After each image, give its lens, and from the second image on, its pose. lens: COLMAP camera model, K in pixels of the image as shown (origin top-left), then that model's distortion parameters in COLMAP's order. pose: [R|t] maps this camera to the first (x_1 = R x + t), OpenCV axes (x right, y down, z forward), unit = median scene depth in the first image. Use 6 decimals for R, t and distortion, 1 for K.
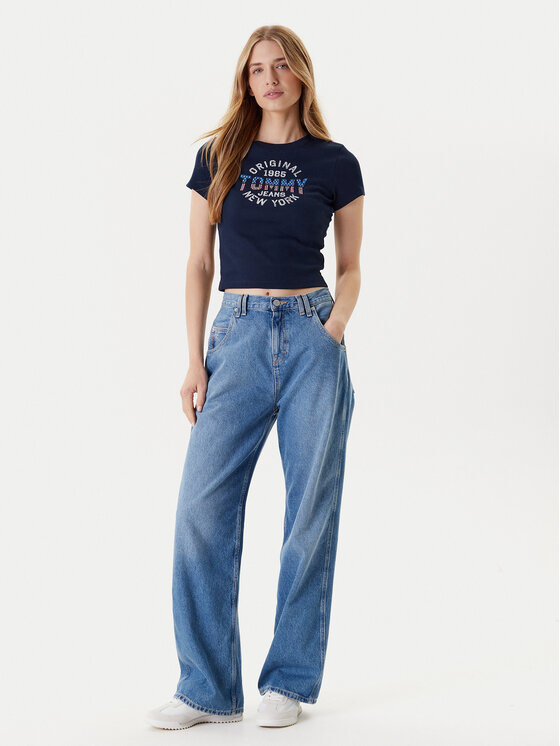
lens RADIAL K [[1464.8, 0, 280.0], [0, 1464.8, 373.0], [0, 0, 1]] dist [0.593219, -0.092921]
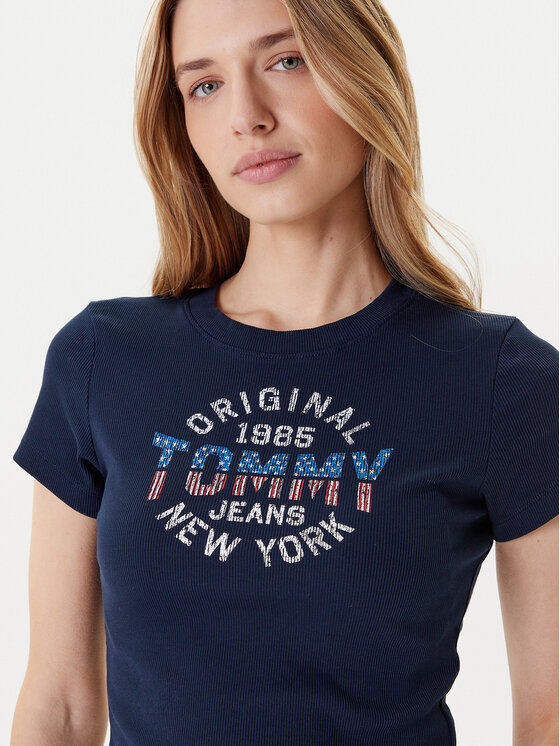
lens RADIAL K [[1381.7, 0, 280.0], [0, 1381.7, 373.0], [0, 0, 1]] dist [-0.049024, -0.296335]
pose [[0.989843, -0.017841, -0.141040, 0.034946], [0.010897, 0.998697, -0.049858, -0.133516], [0.141746, 0.047814, 0.988748, 0.742993]]
